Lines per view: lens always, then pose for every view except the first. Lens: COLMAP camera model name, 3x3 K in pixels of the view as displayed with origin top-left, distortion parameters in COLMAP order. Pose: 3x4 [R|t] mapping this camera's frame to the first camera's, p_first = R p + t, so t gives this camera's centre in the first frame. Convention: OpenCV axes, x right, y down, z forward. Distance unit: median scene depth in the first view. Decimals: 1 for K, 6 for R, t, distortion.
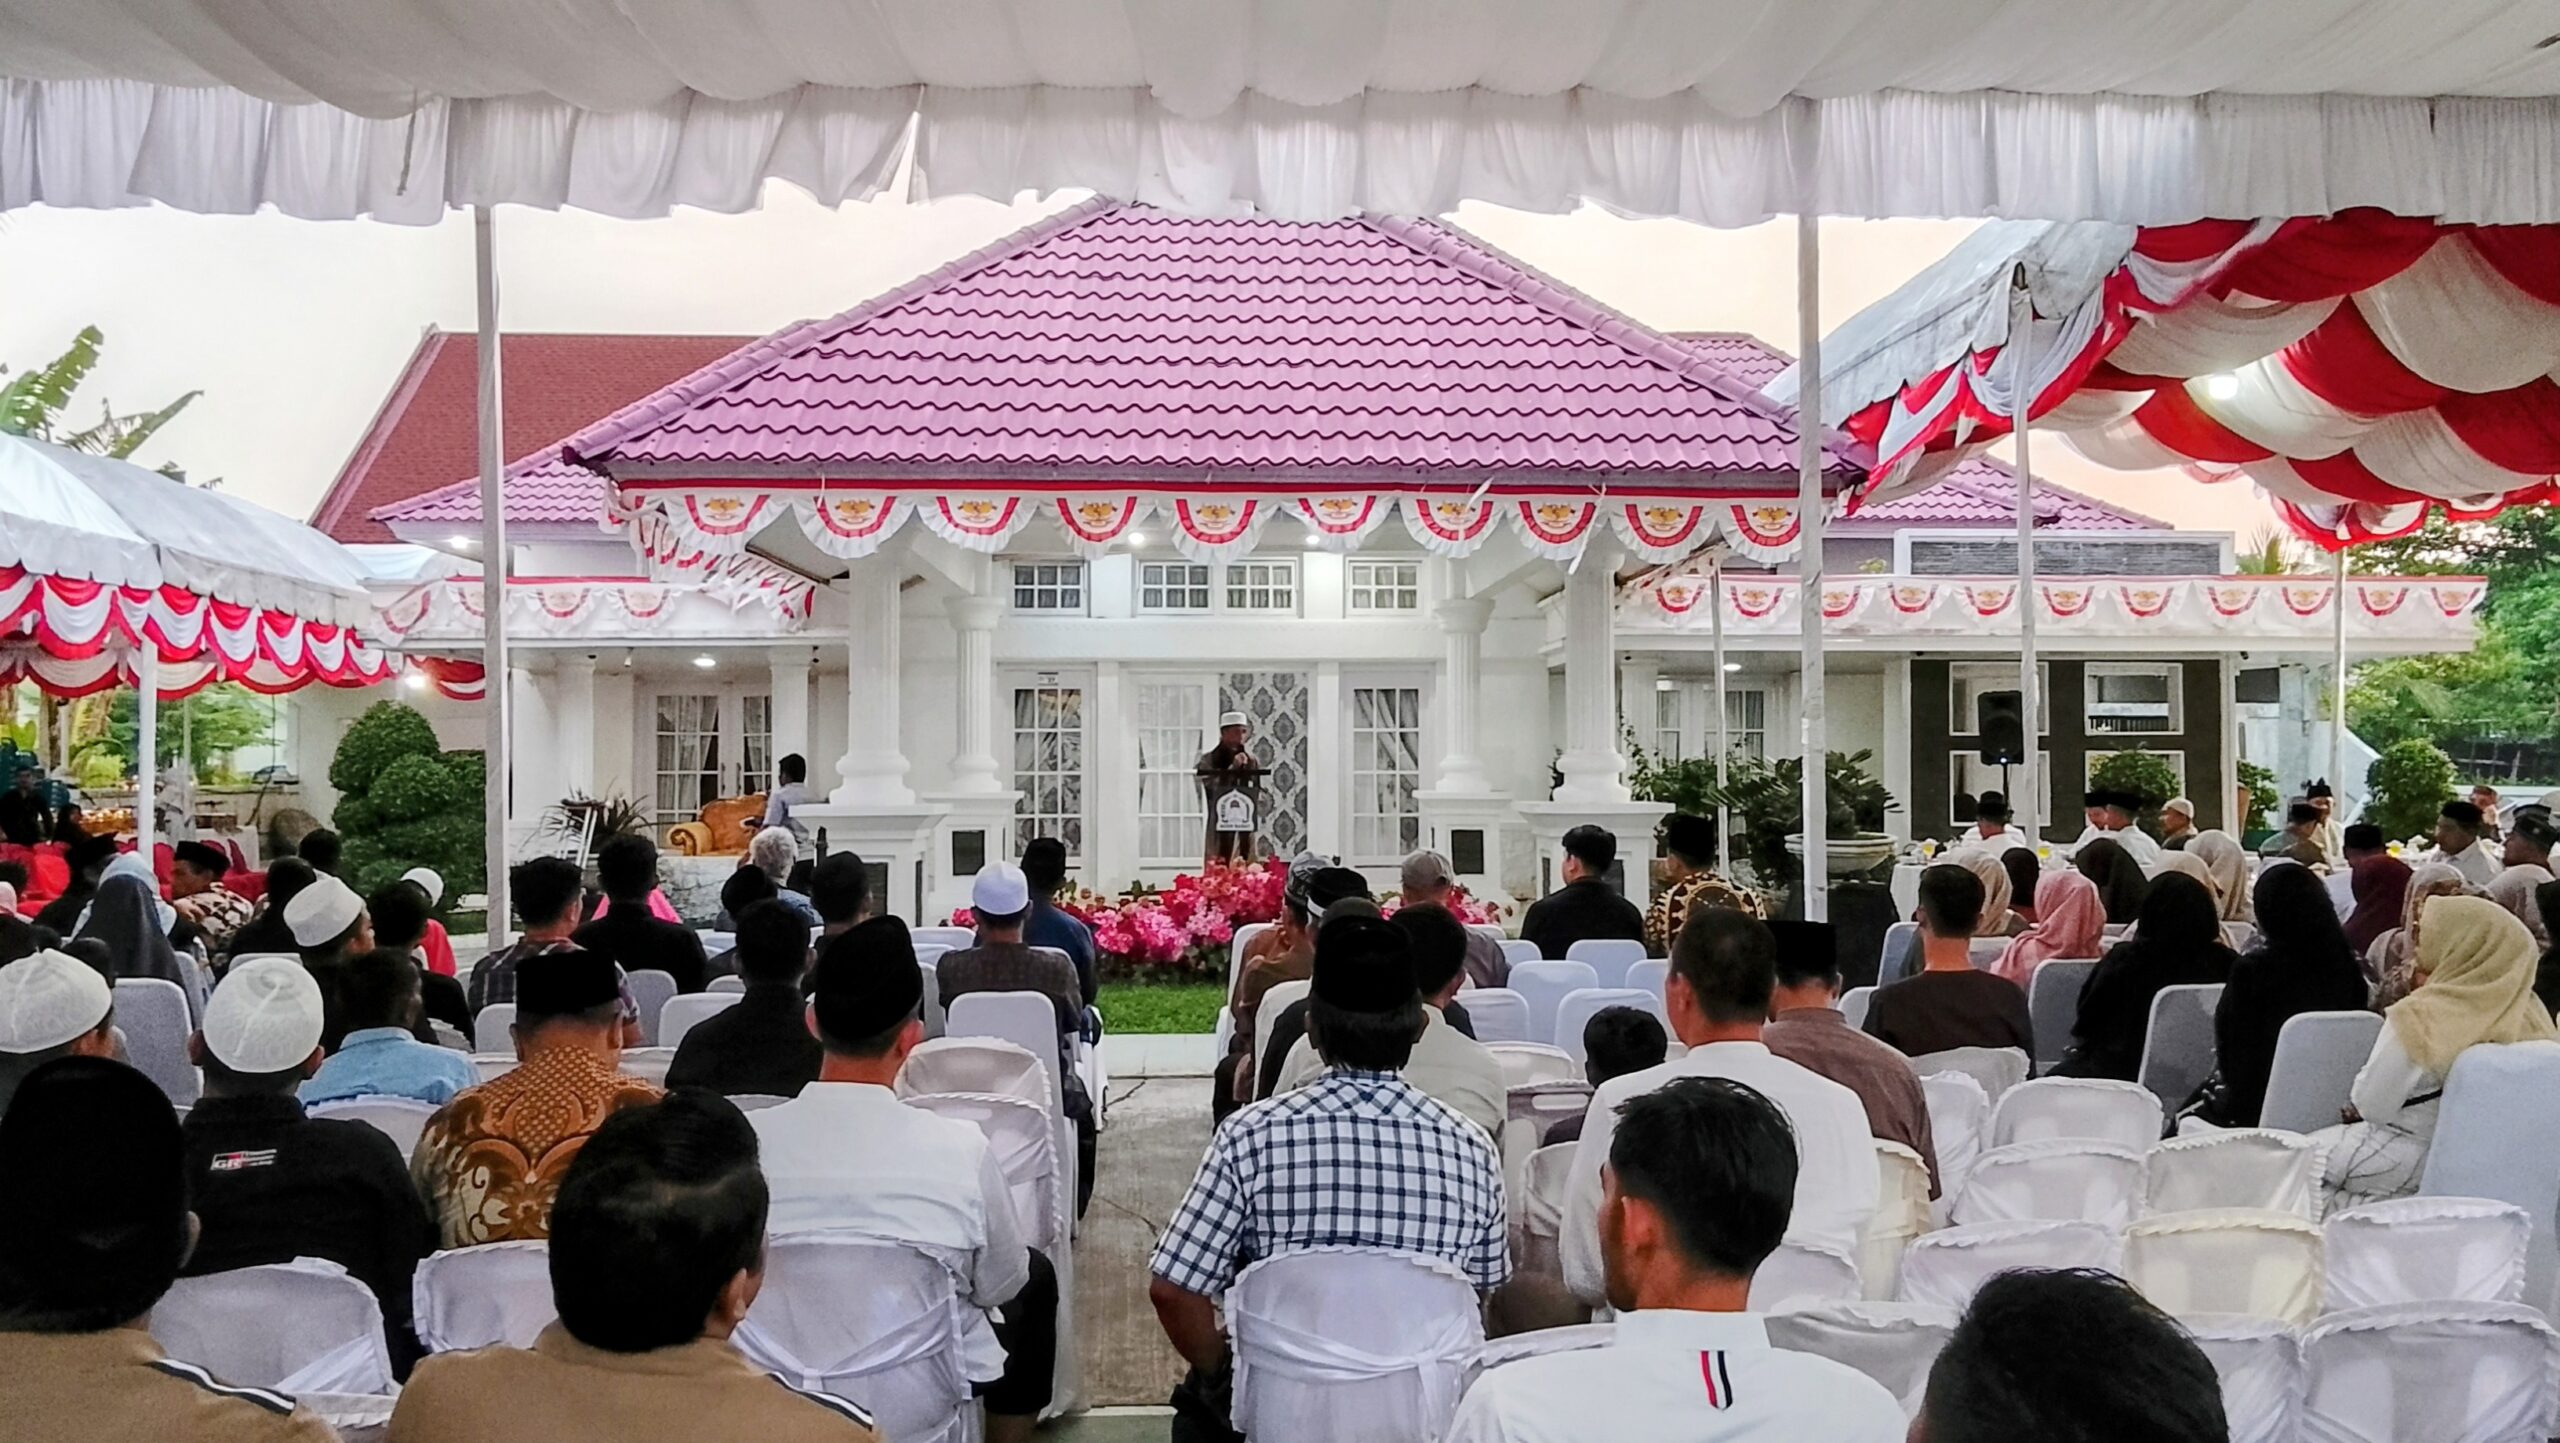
lens RADIAL K [[1978.5, 0, 1258.9], [0, 1978.5, 698.0], [0, 0, 1]] dist [0.005480, -0.000337]
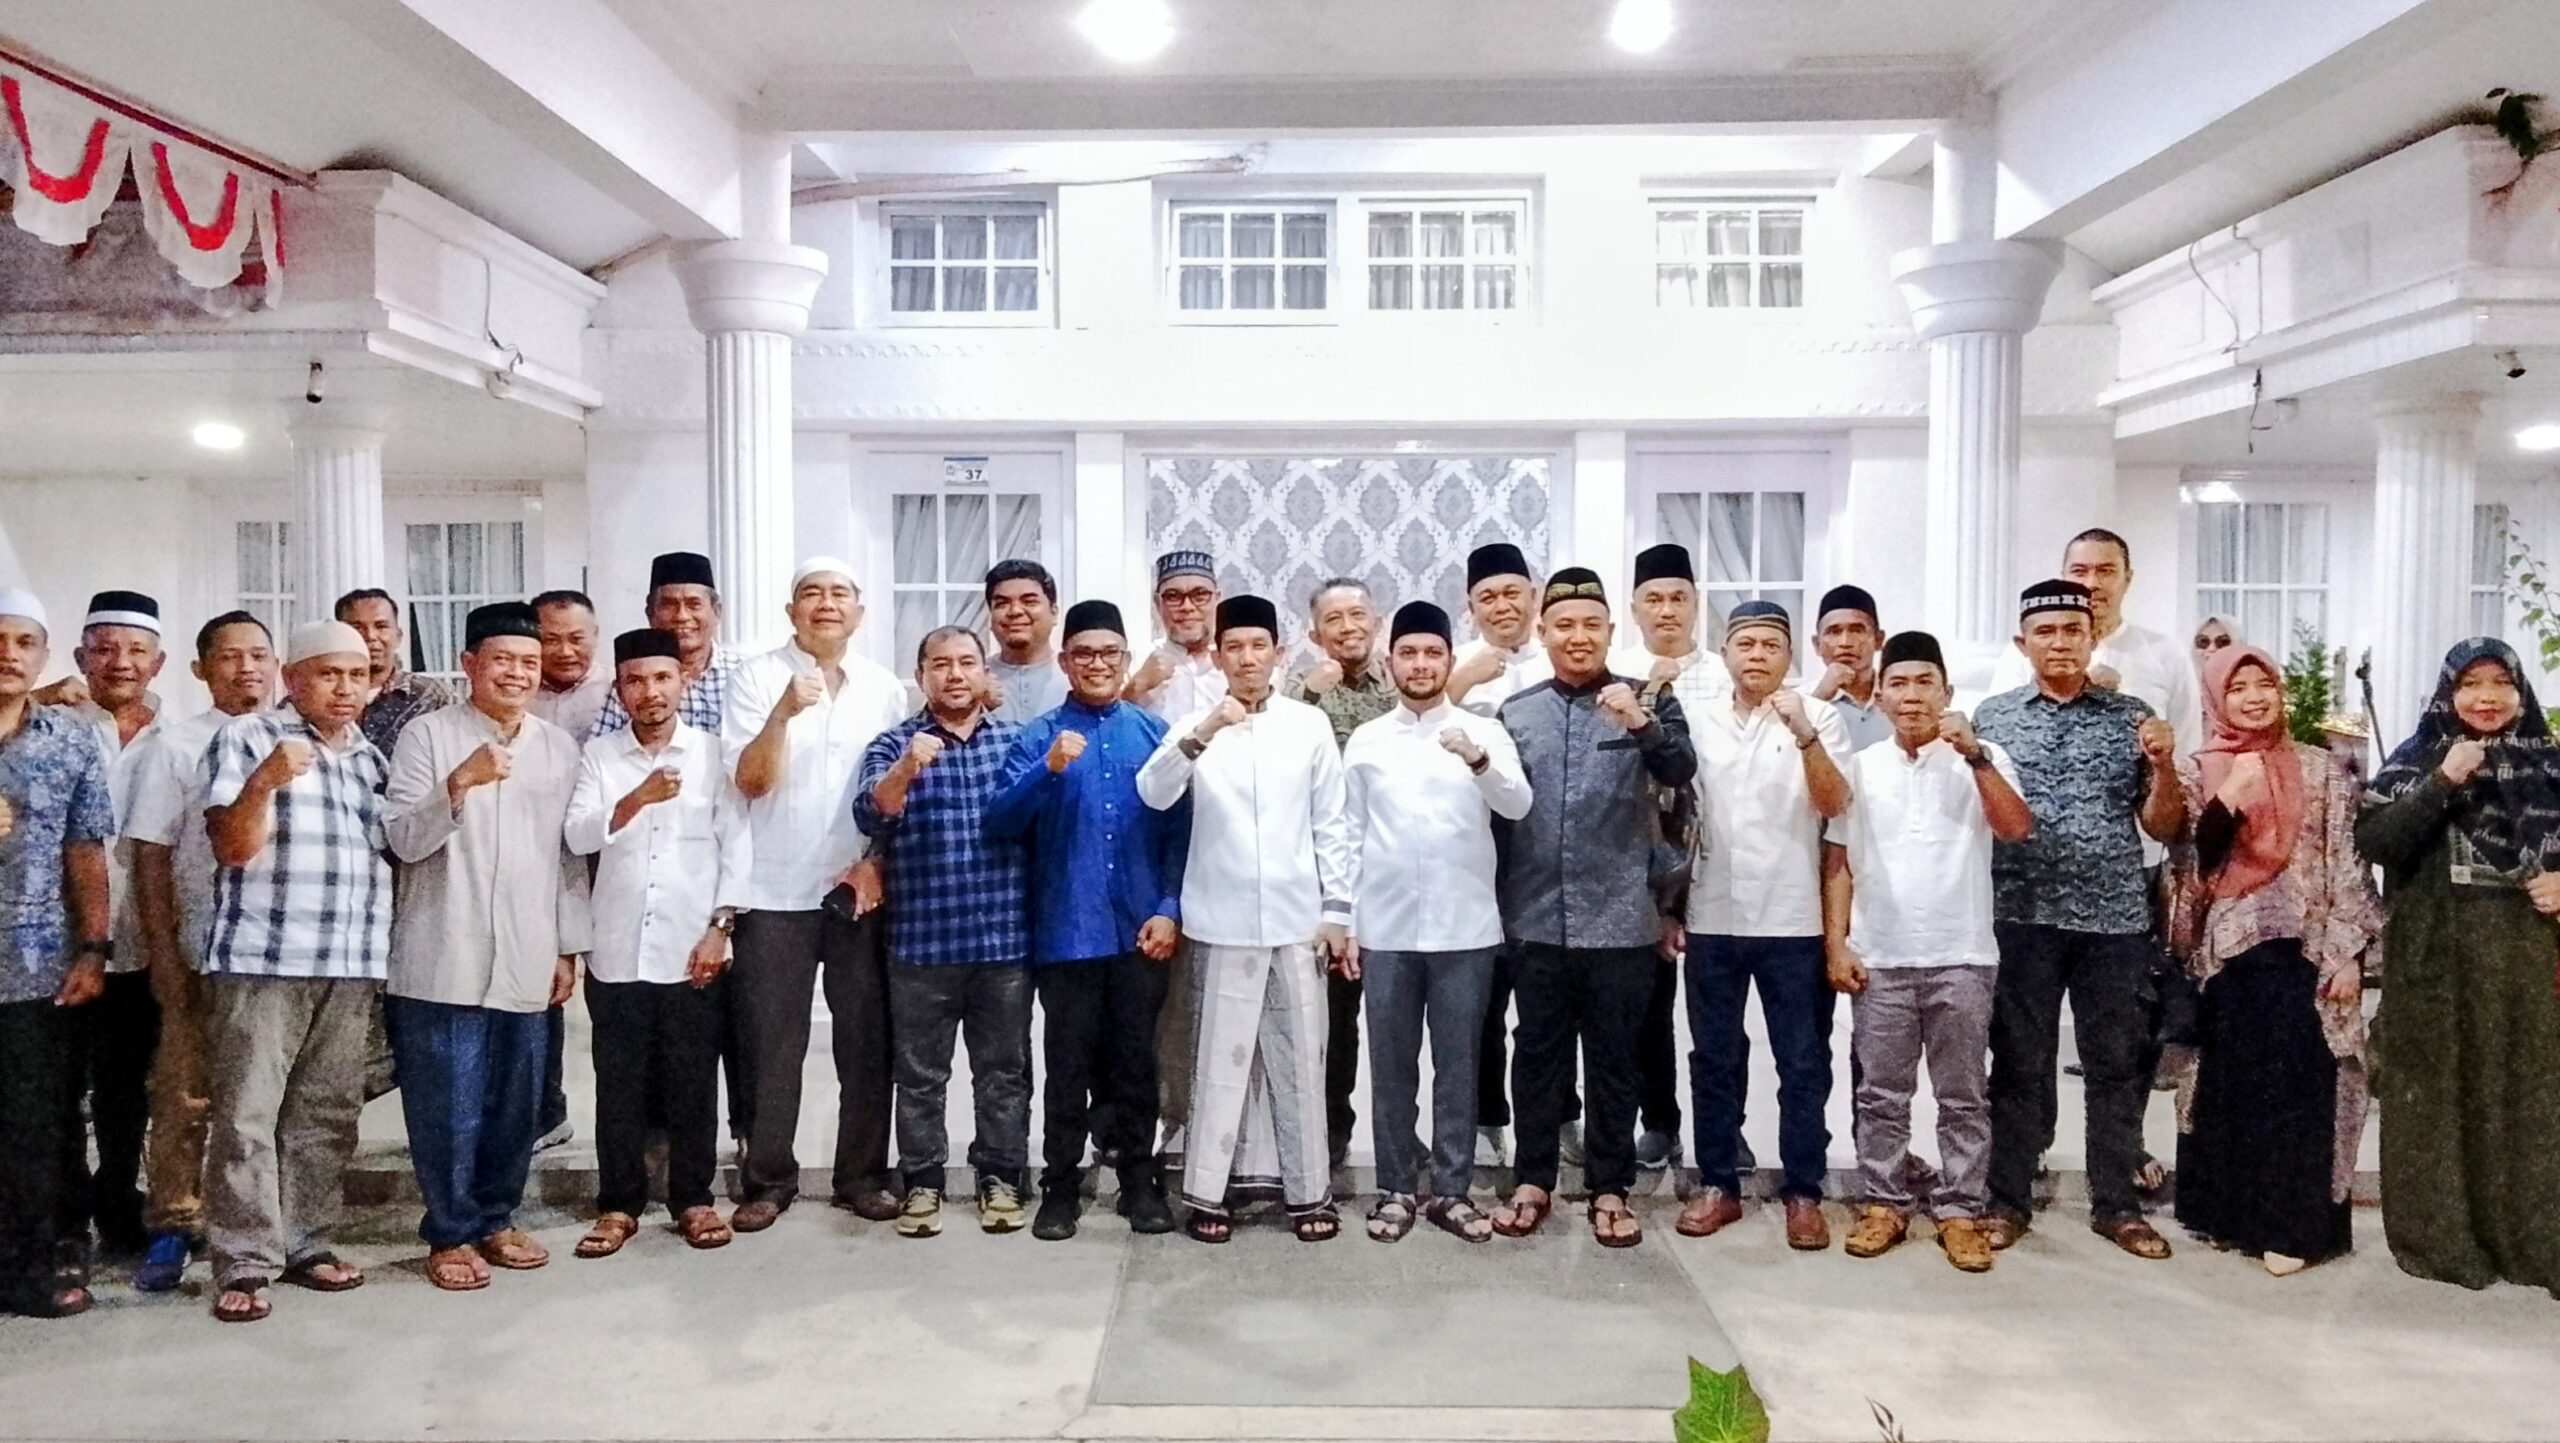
lens RADIAL K [[1978.5, 0, 1286.1], [0, 1978.5, 729.9], [0, 0, 1]] dist [0.005480, -0.000337]
pose [[0.999140, 0.002936, -0.041366, -0.021466], [0.000448, 0.996667, 0.081571, 0.016177], [0.041468, -0.081520, 0.995809, 0.737549]]
